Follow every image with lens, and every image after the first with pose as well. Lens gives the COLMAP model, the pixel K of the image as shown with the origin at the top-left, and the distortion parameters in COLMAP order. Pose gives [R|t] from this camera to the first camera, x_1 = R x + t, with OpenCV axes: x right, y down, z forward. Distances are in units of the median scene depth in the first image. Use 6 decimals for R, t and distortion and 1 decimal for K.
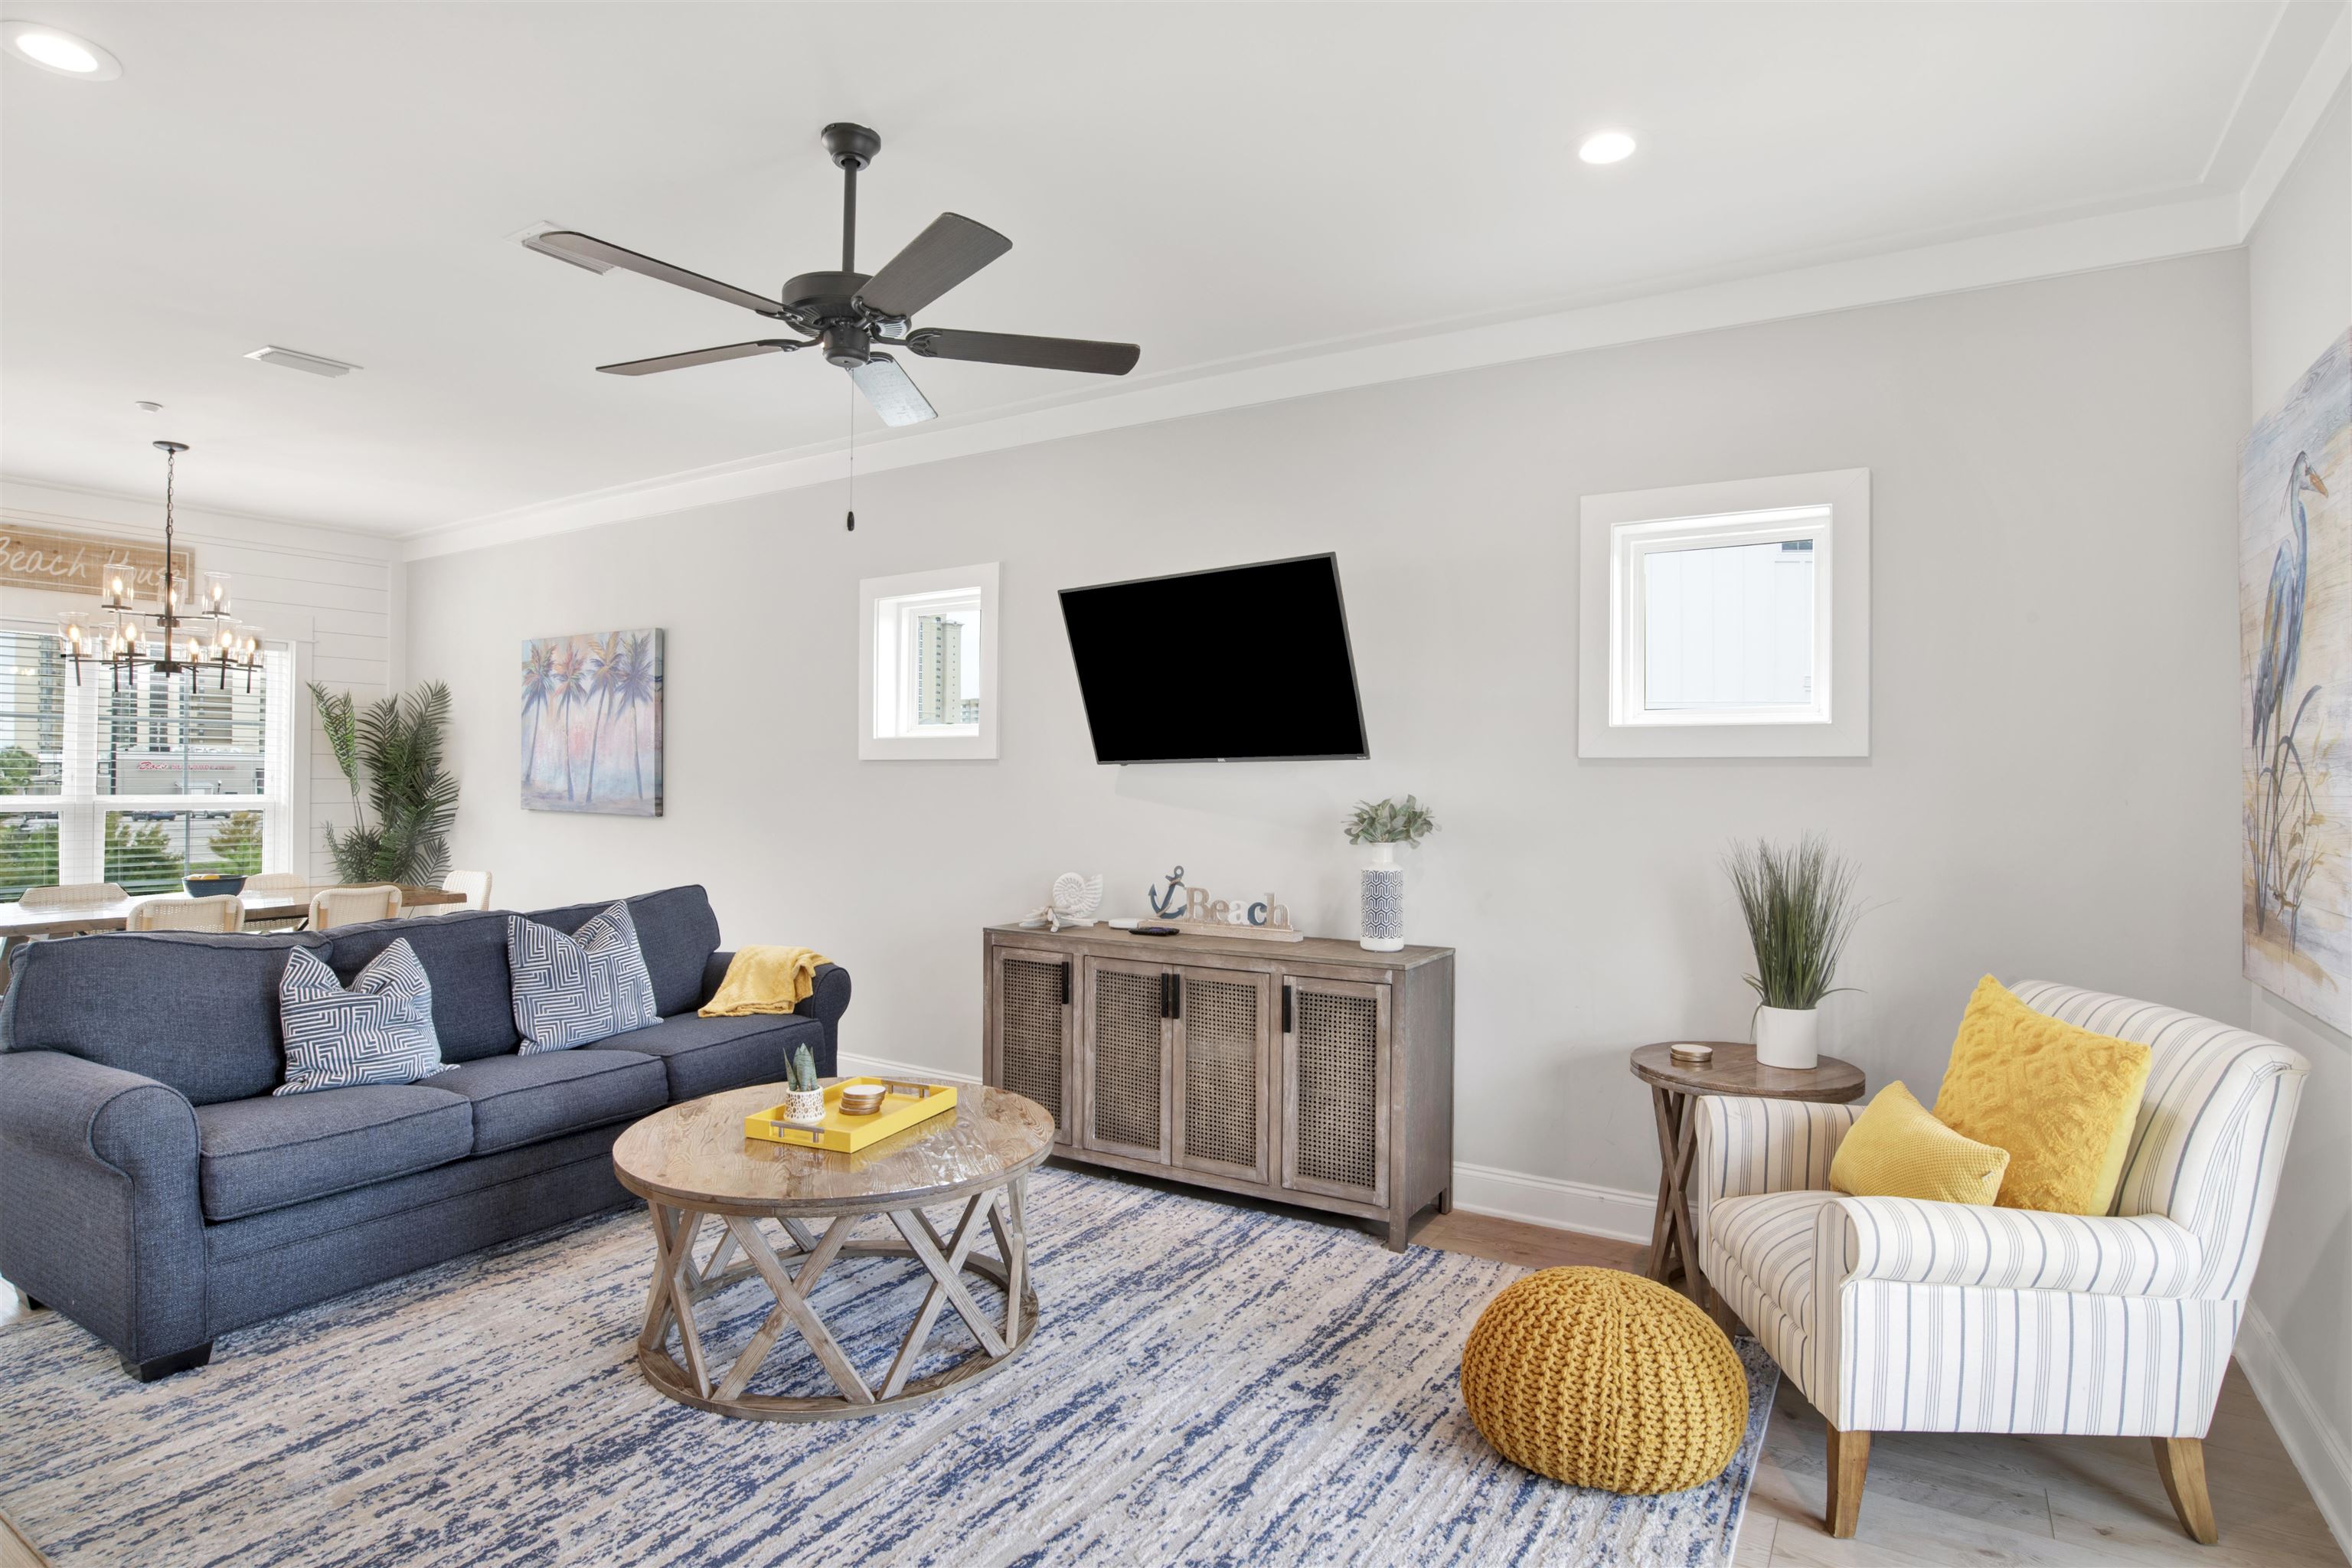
lens RADIAL K [[1232.9, 0, 1179.7], [0, 1232.9, 779.2], [0, 0, 1]] dist [-0.076863, 0.030323]
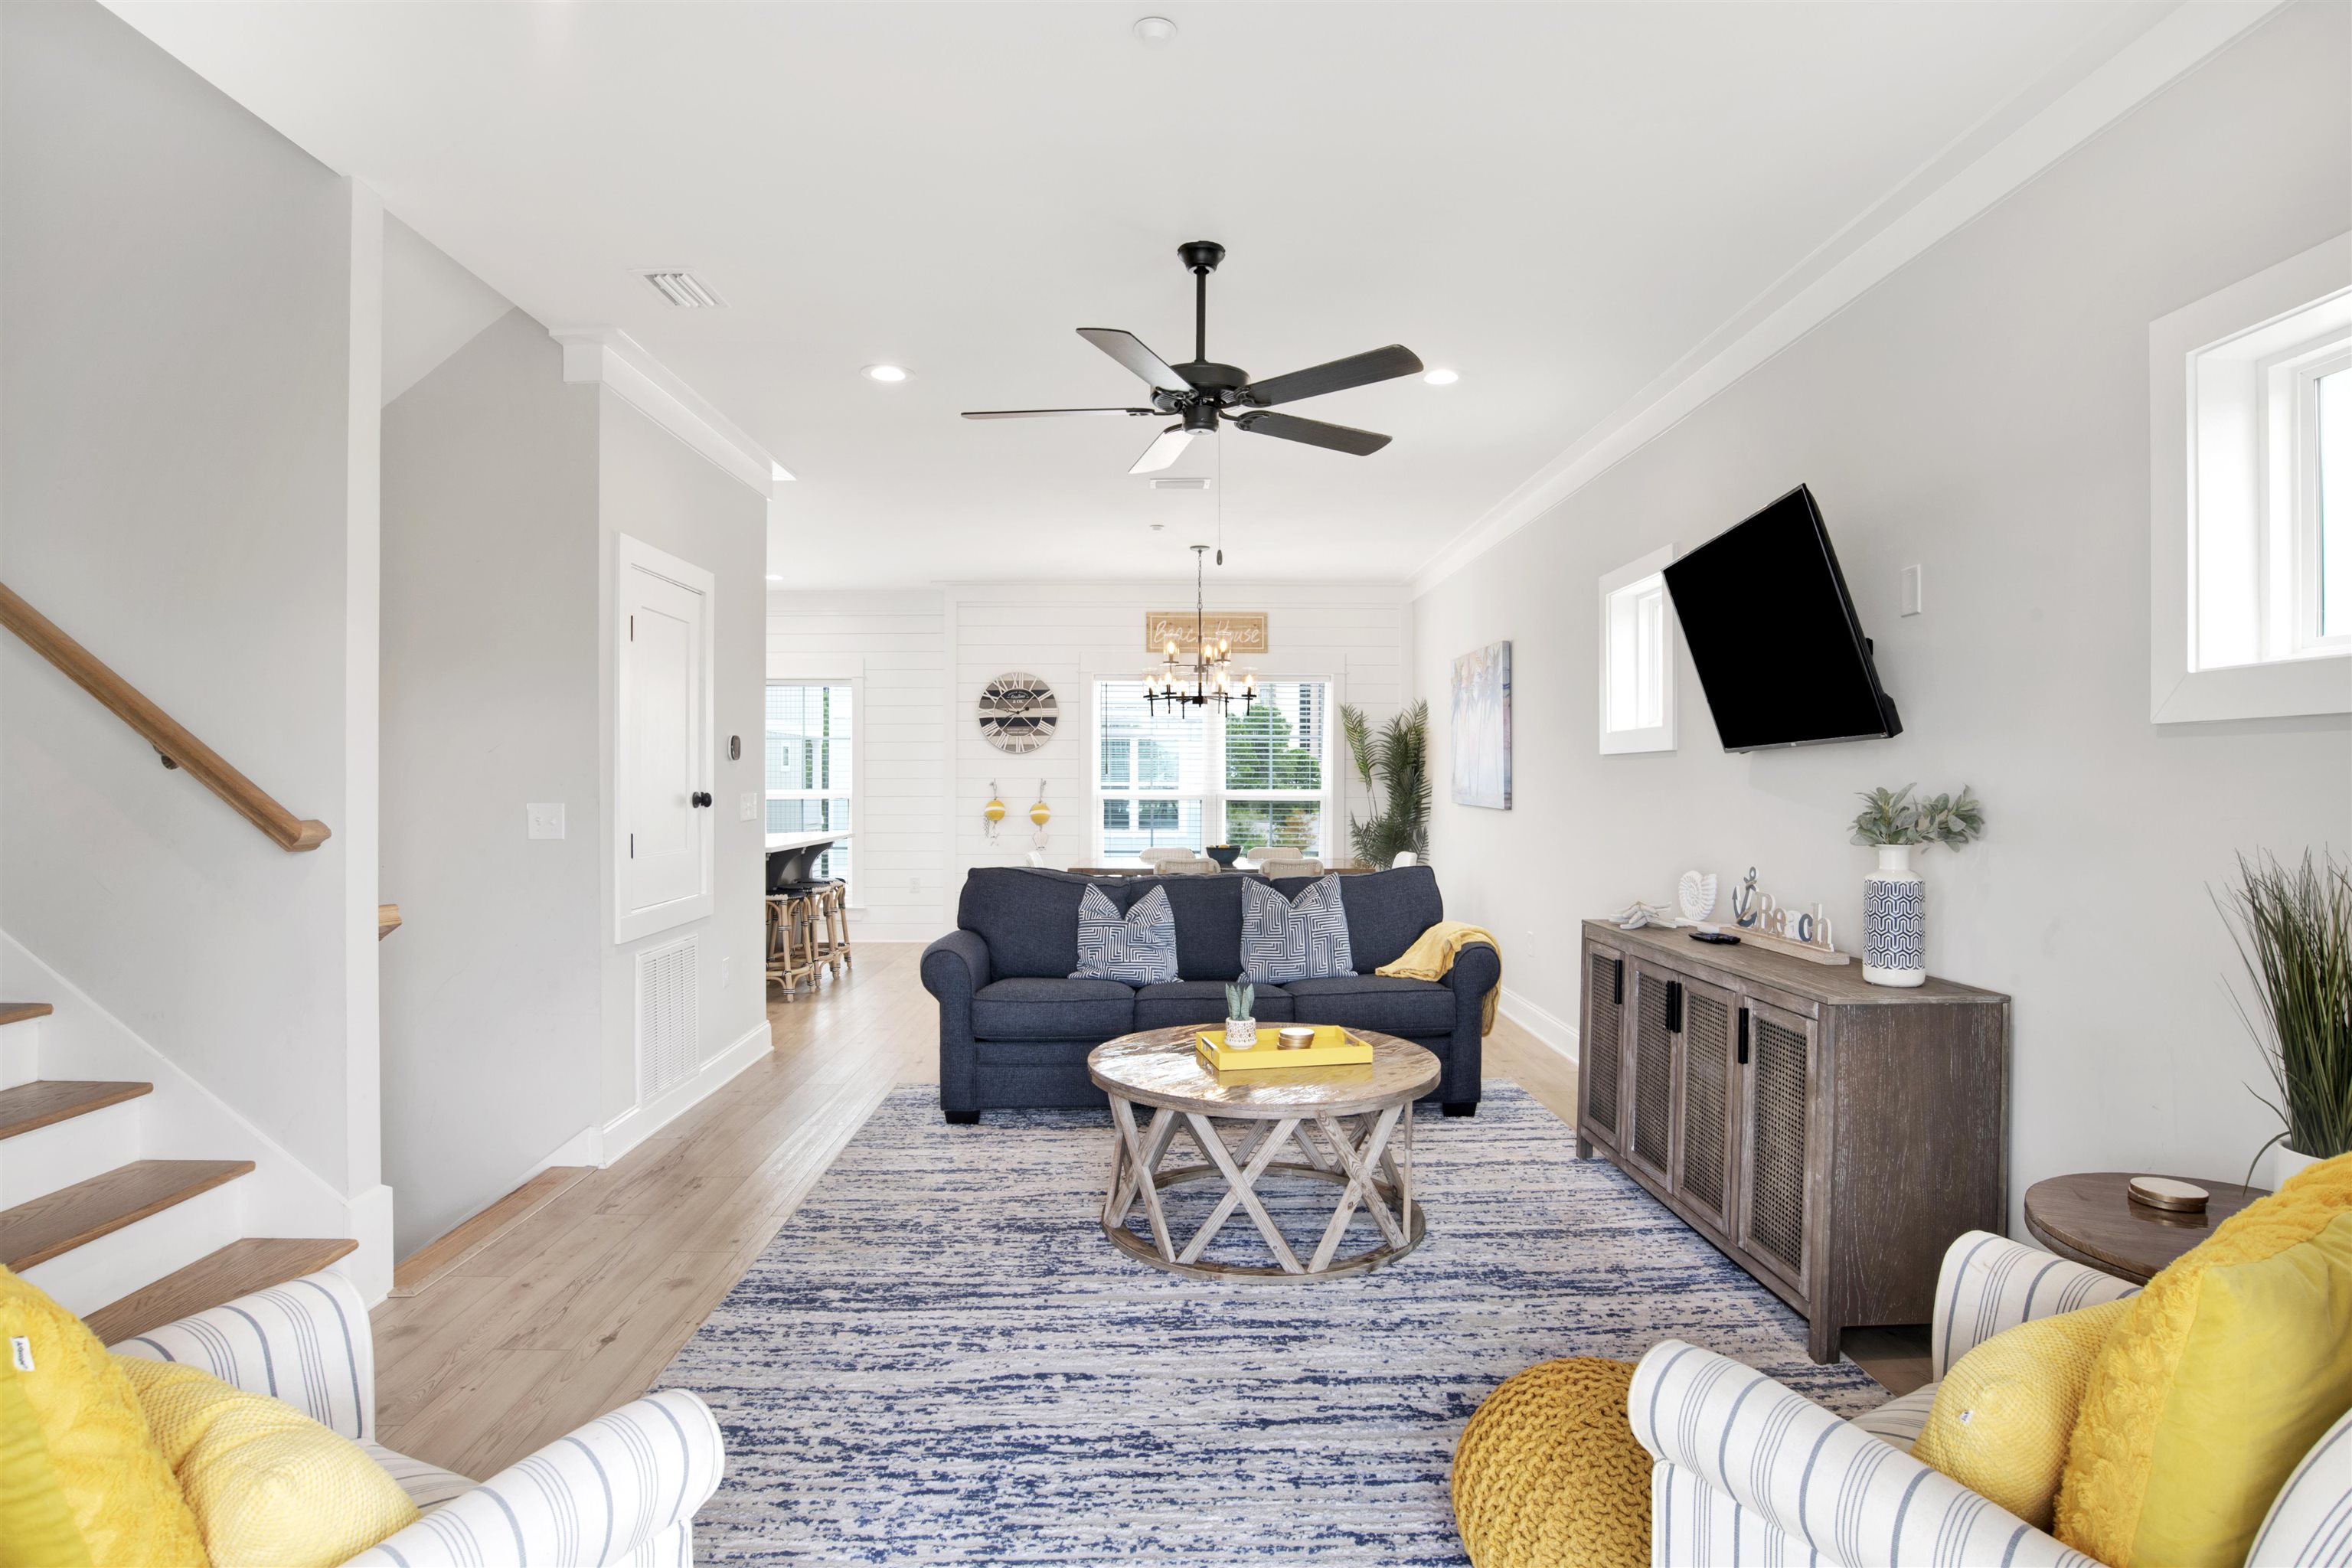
lens RADIAL K [[1232.9, 0, 1179.7], [0, 1232.9, 779.2], [0, 0, 1]] dist [-0.076863, 0.030323]
pose [[0.542172, -0.005999, -0.840246, 0.570863], [0.001676, 0.999980, -0.006058, 0.014589], [0.840266, 0.001877, 0.542171, 0.219394]]
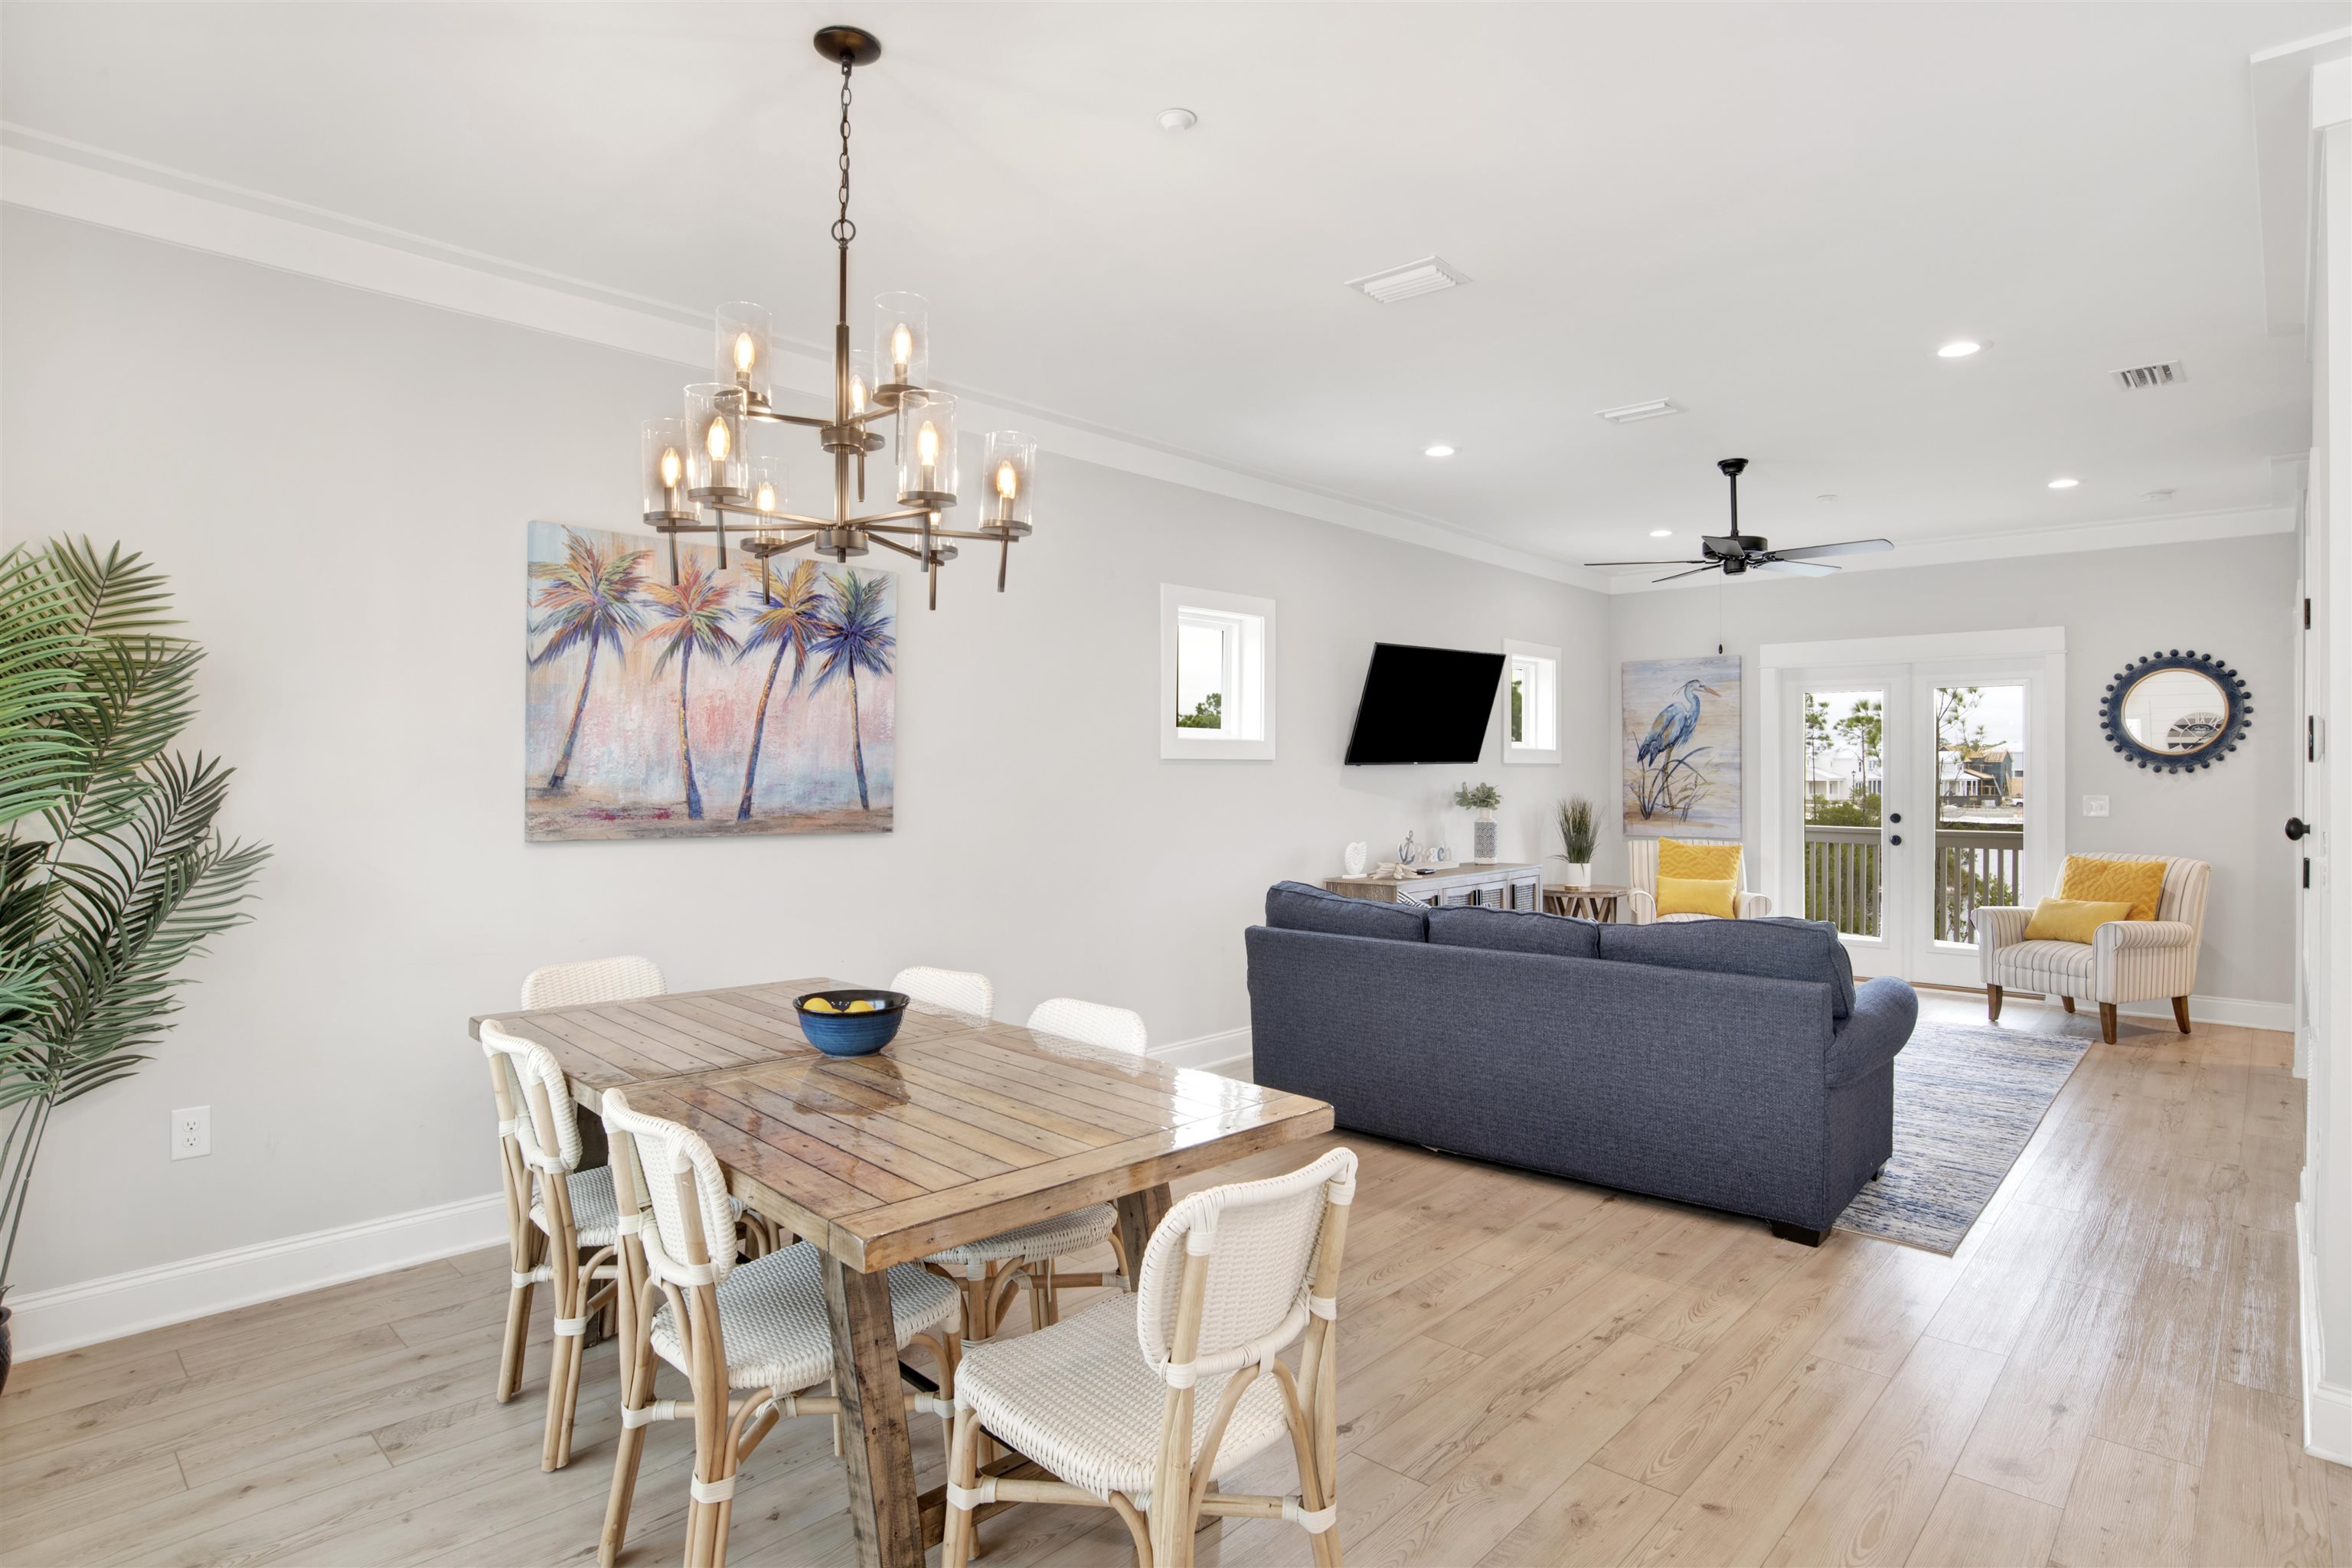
lens RADIAL K [[1232.9, 0, 1179.7], [0, 1232.9, 779.2], [0, 0, 1]] dist [-0.076863, 0.030323]
pose [[0.191710, -0.009802, 0.981403, -1.820993], [0.002677, 0.999952, 0.009465, -0.011827], [-0.981448, 0.000812, 0.191727, 1.125717]]
